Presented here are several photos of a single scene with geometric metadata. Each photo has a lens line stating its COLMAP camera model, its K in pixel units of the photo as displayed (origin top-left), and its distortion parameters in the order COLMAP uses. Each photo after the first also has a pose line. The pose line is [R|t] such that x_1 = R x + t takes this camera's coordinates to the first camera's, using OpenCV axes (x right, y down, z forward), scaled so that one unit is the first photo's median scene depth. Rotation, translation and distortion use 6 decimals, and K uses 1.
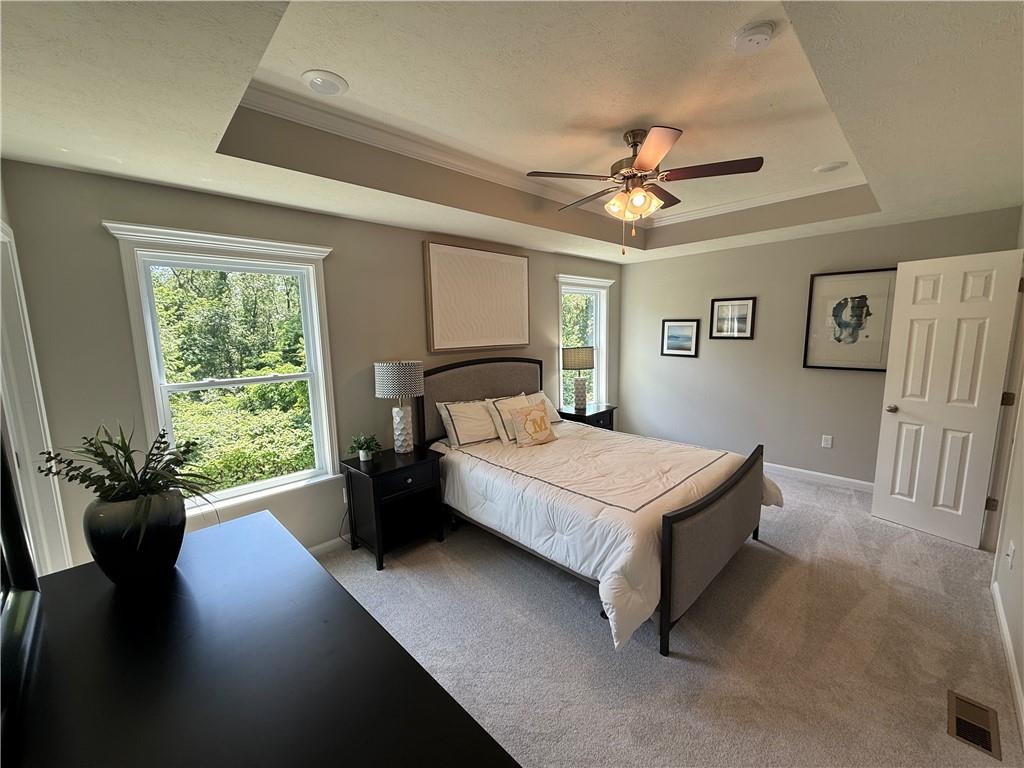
lens RADIAL K [[410.0, 0, 512.0], [0, 410.0, 384.0], [0, 0, 1]] dist [-0.000067, 0.000144]
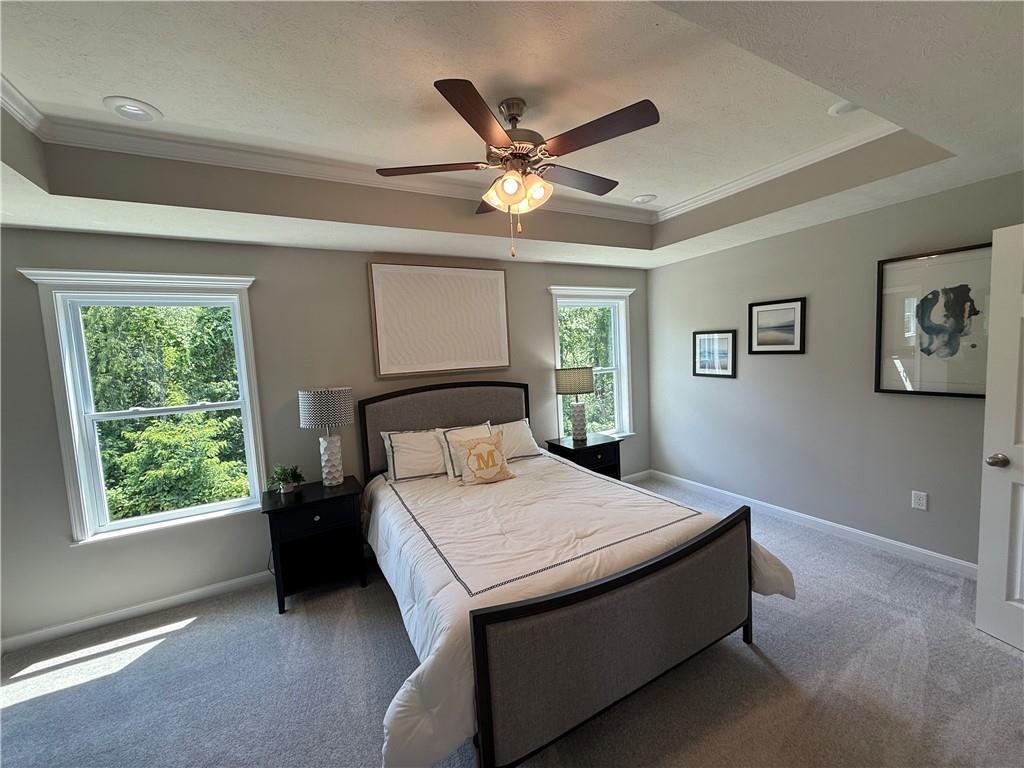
lens RADIAL K [[410.0, 0, 512.0], [0, 410.0, 384.0], [0, 0, 1]] dist [-0.000067, 0.000144]
pose [[0.962635, -0.007330, -0.270704, 0.352296], [-0.004564, 0.999052, -0.043281, -0.024074], [0.270765, 0.042900, 0.961689, 0.177365]]
